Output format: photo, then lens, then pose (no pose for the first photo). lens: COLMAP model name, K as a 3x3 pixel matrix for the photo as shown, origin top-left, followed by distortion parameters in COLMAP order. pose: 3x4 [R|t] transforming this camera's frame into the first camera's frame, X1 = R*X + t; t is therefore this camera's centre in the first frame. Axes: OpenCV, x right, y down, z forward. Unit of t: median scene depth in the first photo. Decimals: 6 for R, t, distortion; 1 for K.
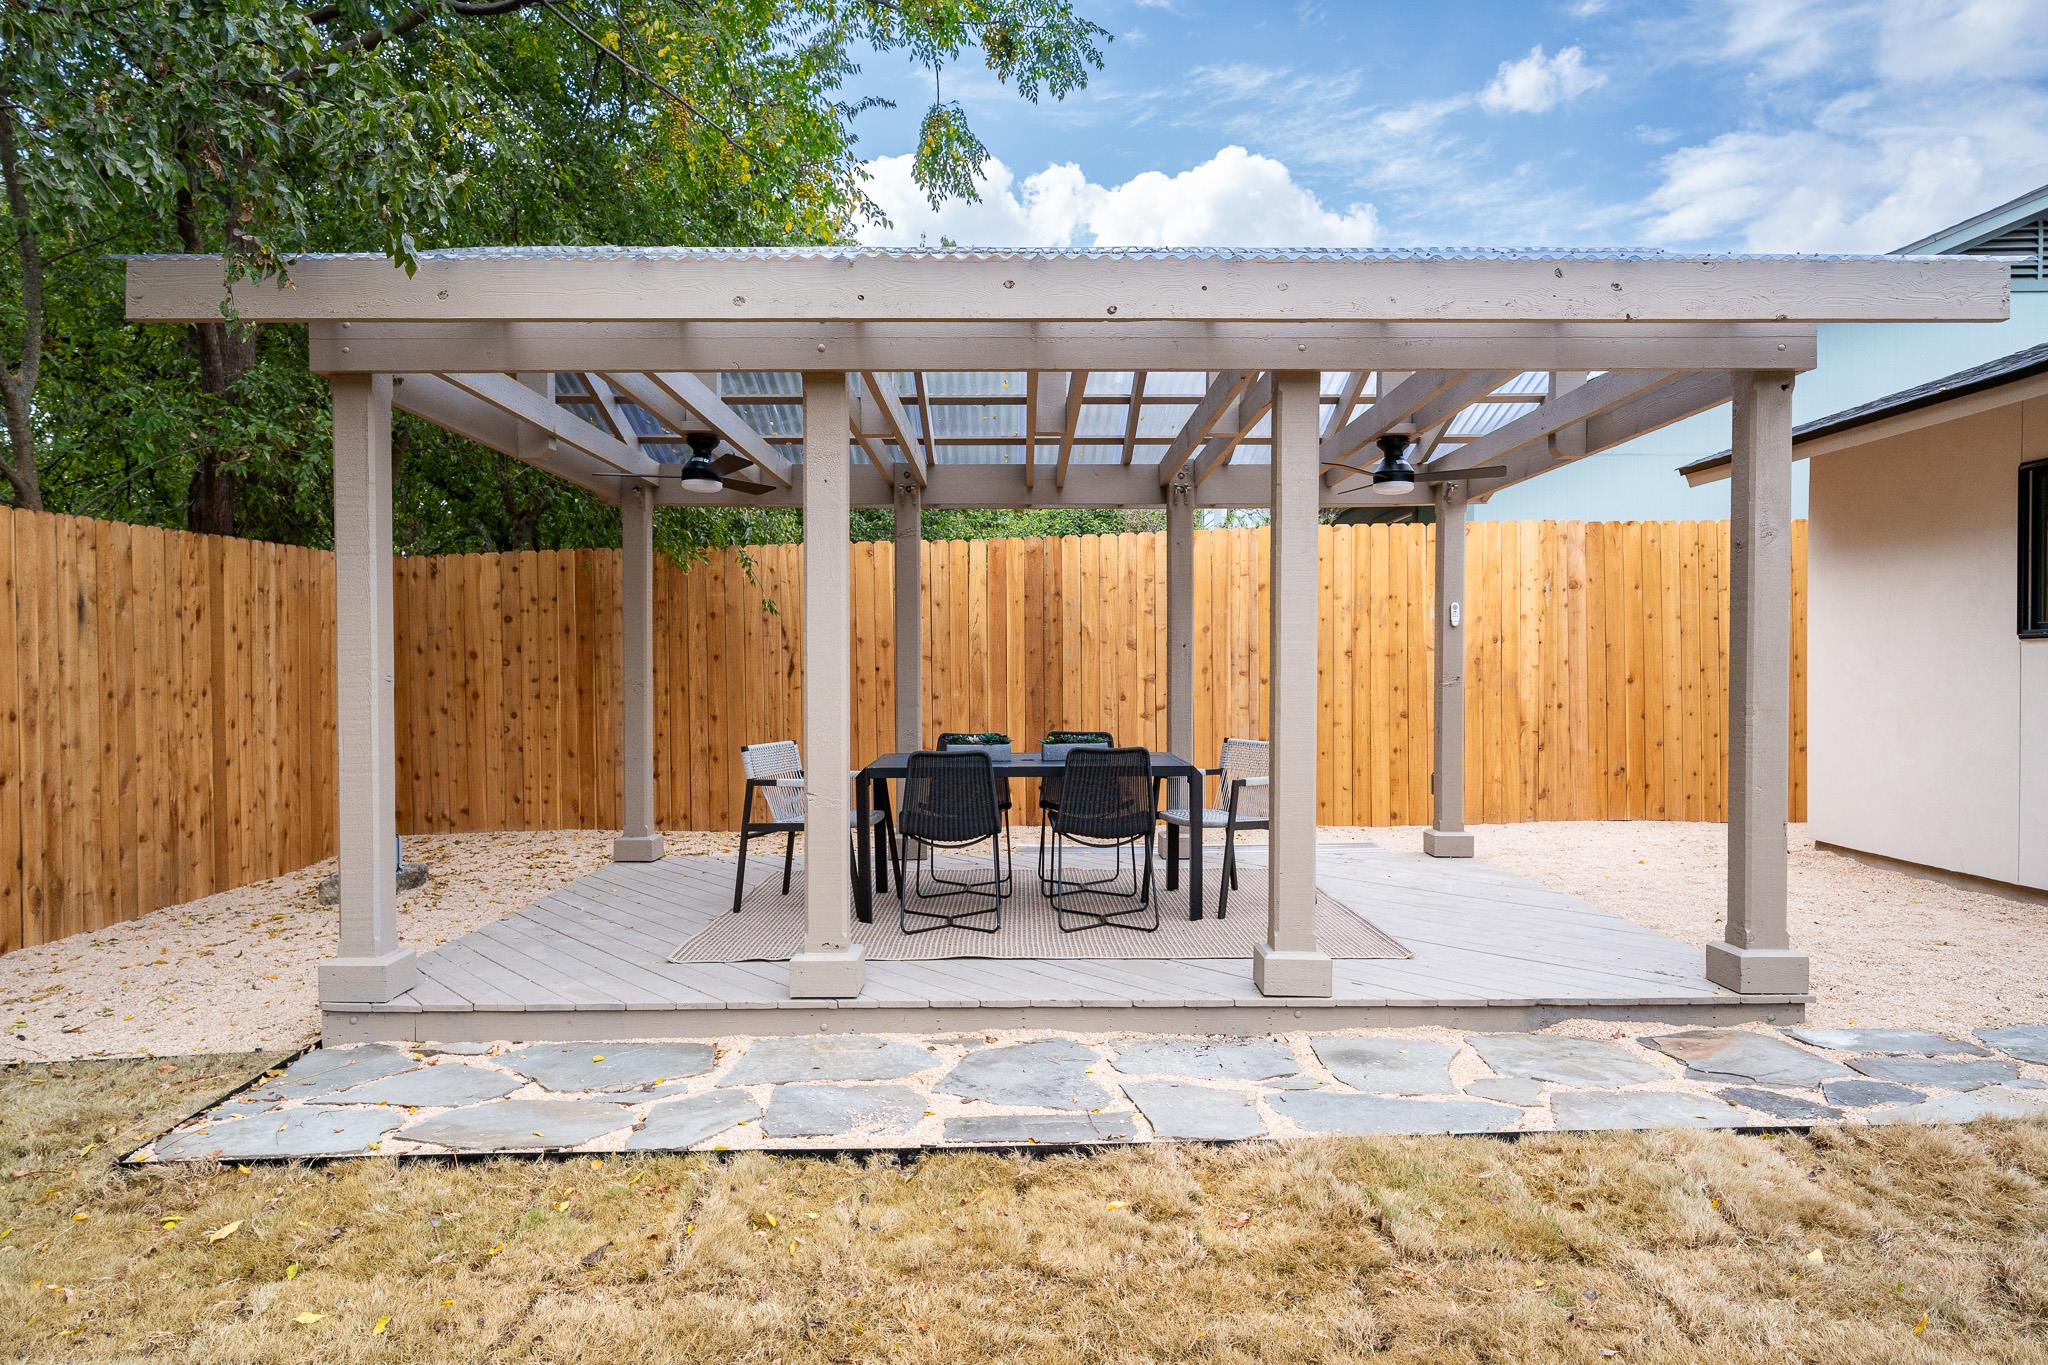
lens RADIAL K [[1327.8, 0, 1024.0], [0, 1327.8, 682.5], [0, 0, 1]] dist [-0.003069, -0.001008]
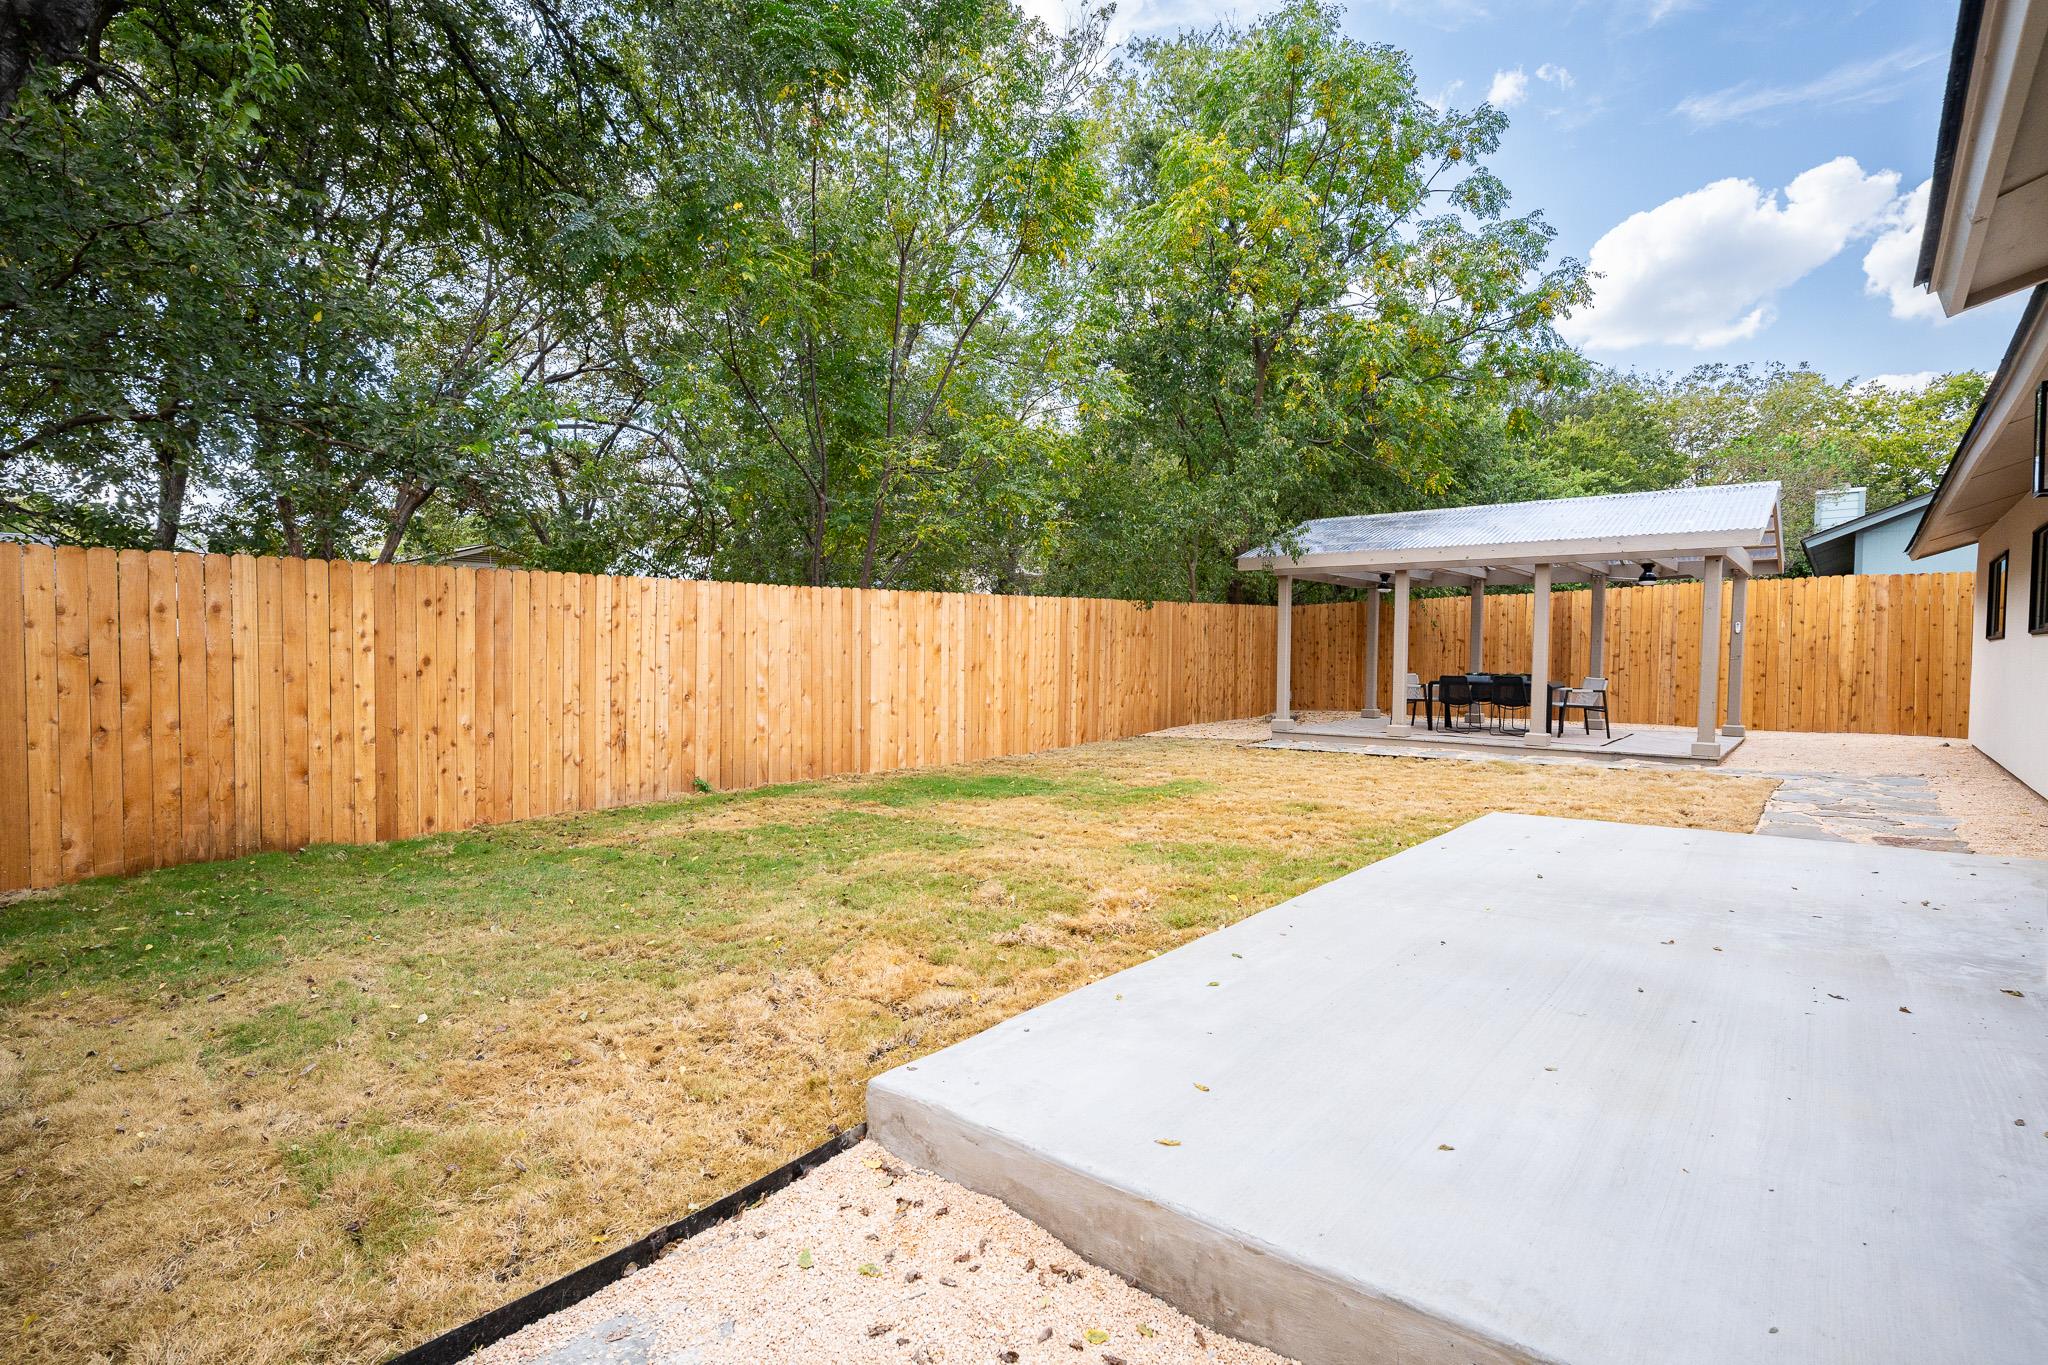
lens RADIAL K [[977.8, 0, 1024.0], [0, 977.8, 682.5], [0, 0, 1]] dist [0.001120, 0.000114]
pose [[0.767344, 0.030726, -0.640499, 0.375775], [-0.017759, 0.999486, 0.026672, 0.015871], [0.640990, -0.009092, 0.767495, -0.845258]]
